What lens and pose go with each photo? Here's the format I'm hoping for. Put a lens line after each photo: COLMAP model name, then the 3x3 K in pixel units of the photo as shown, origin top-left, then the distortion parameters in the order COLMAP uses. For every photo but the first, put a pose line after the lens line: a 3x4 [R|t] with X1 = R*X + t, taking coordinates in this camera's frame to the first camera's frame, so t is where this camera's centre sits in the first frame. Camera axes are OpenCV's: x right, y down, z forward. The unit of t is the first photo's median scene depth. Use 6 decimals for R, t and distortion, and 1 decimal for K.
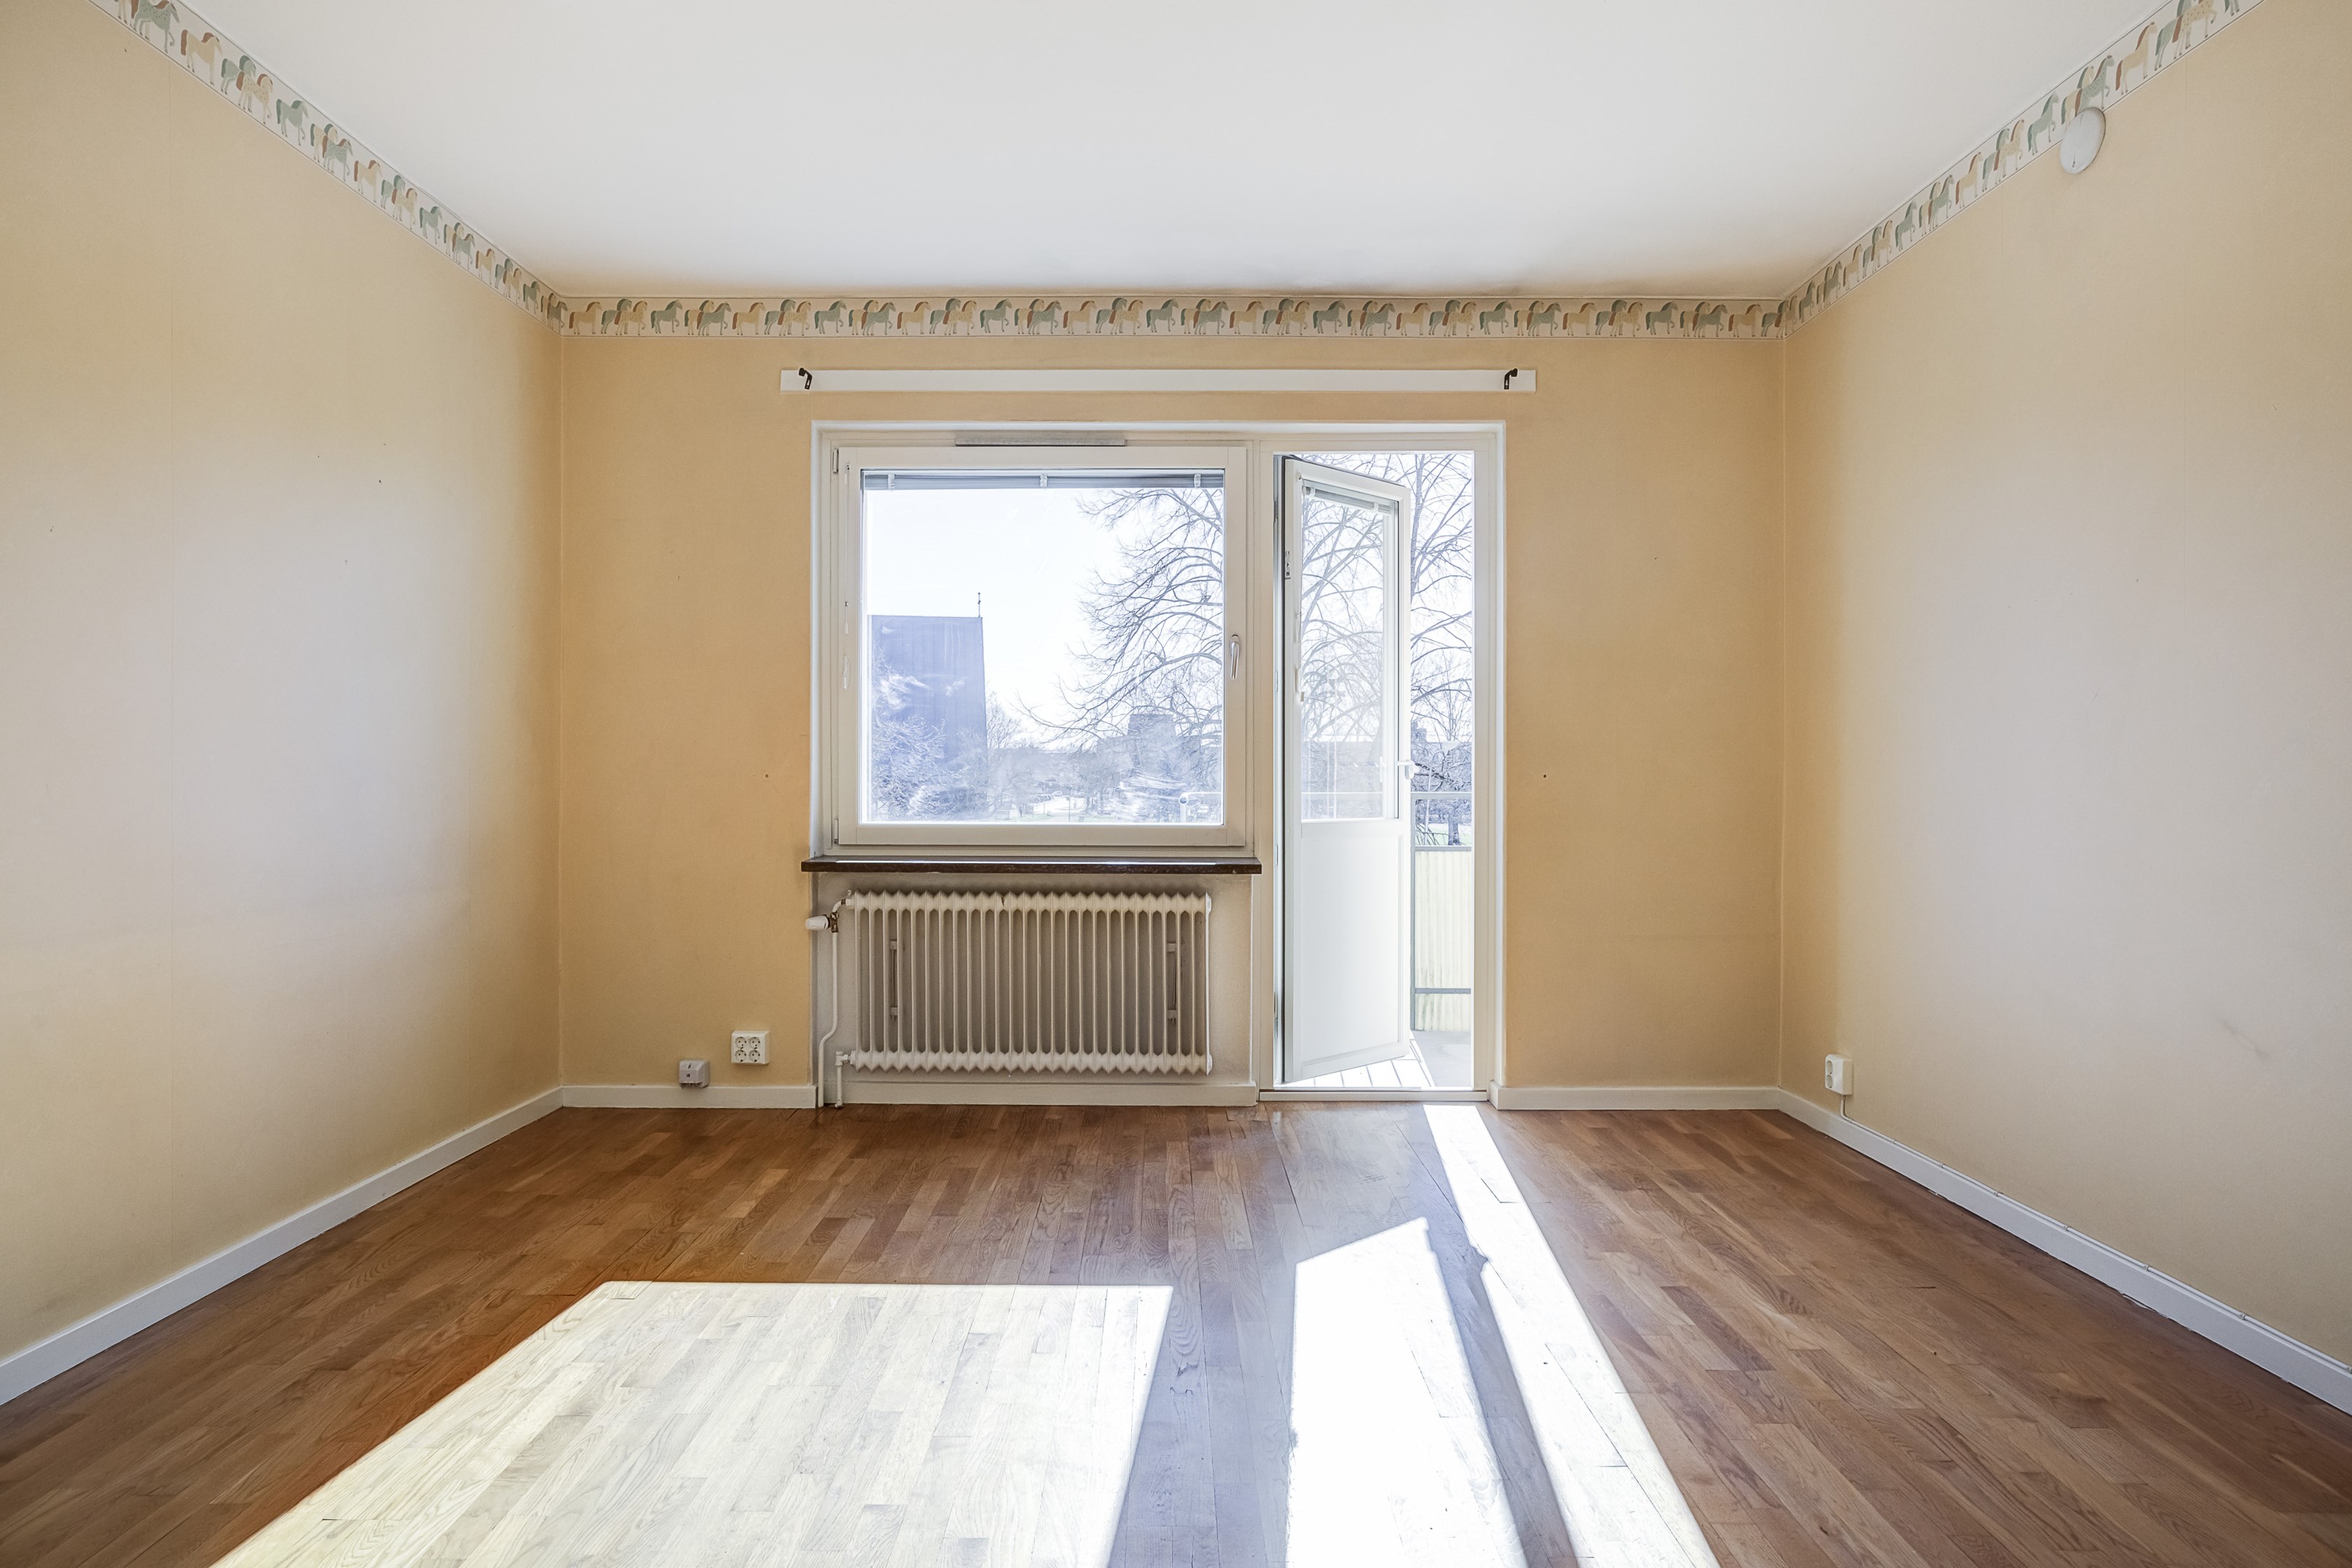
lens RADIAL K [[1274.4, 0, 1176.0], [0, 1274.4, 784.0], [0, 0, 1]] dist [0.057322, 0.000087]
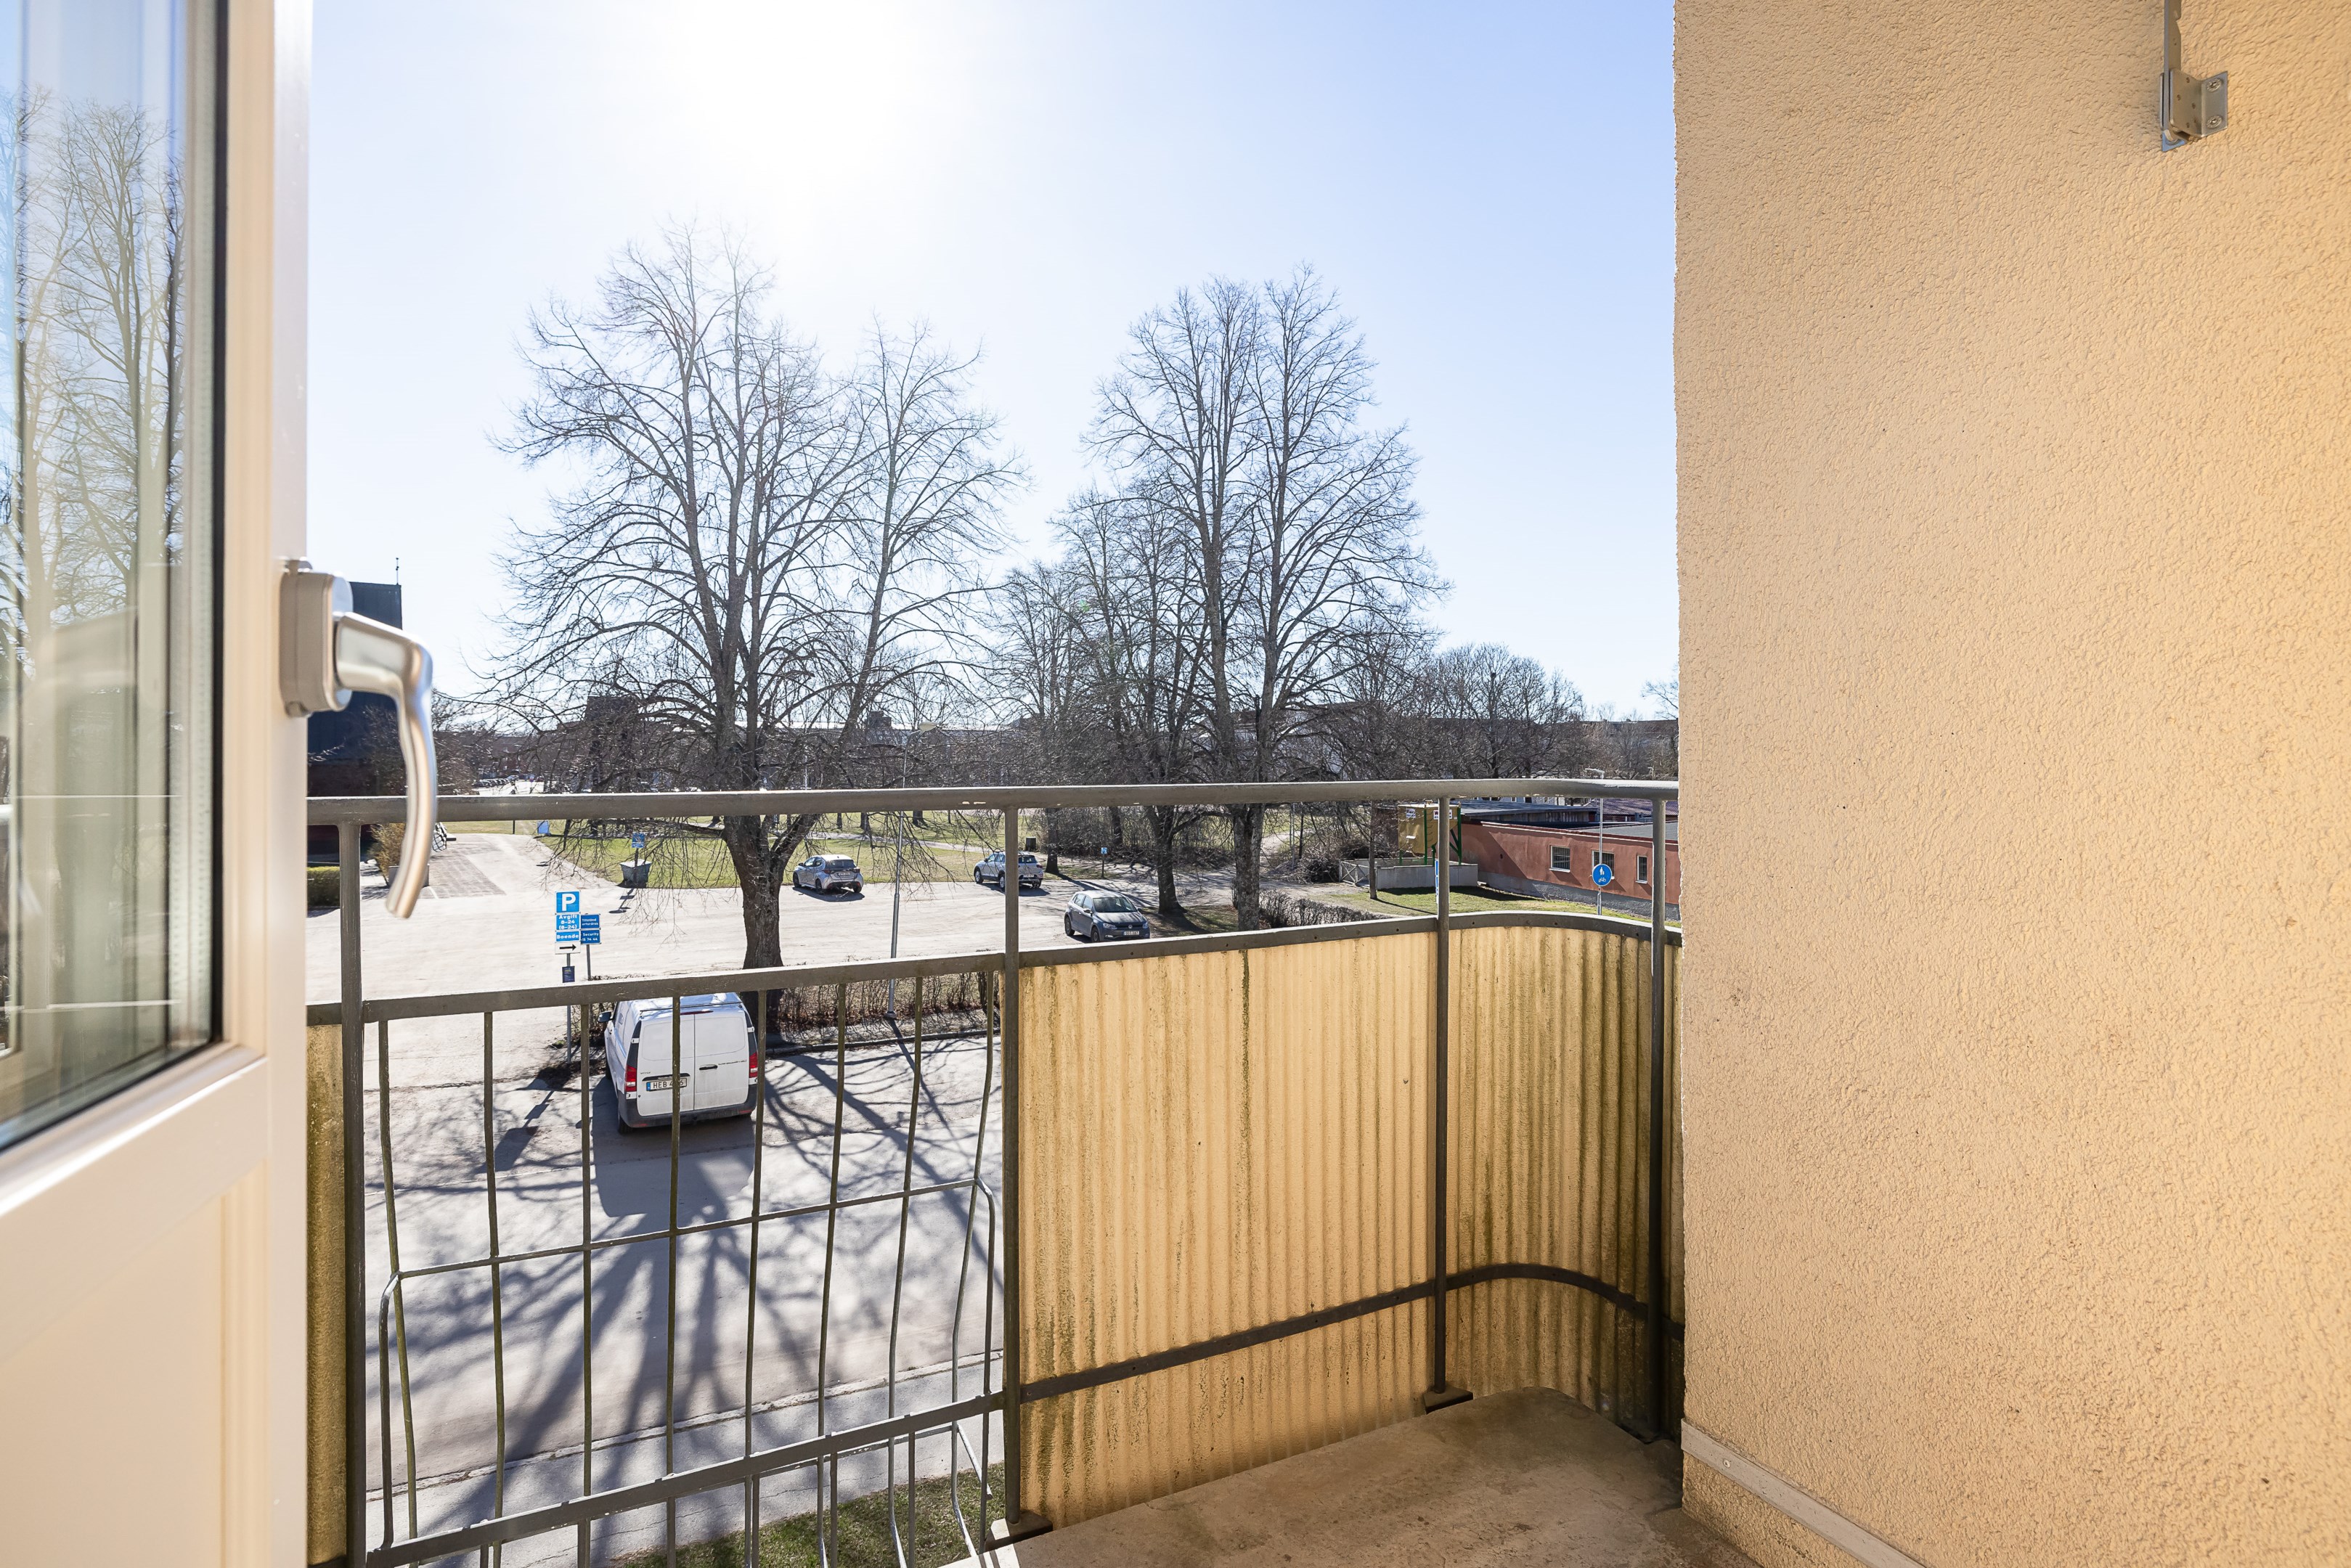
lens RADIAL K [[1129.4, 0, 1167.2], [0, 1129.4, 754.4], [0, 0, 1]] dist [-0.001619, -0.000069]
pose [[0.907462, 0.003147, 0.420122, 0.017138], [0.001631, 0.999938, -0.011013, -0.000024], [-0.420131, 0.010679, 0.907401, 0.124425]]
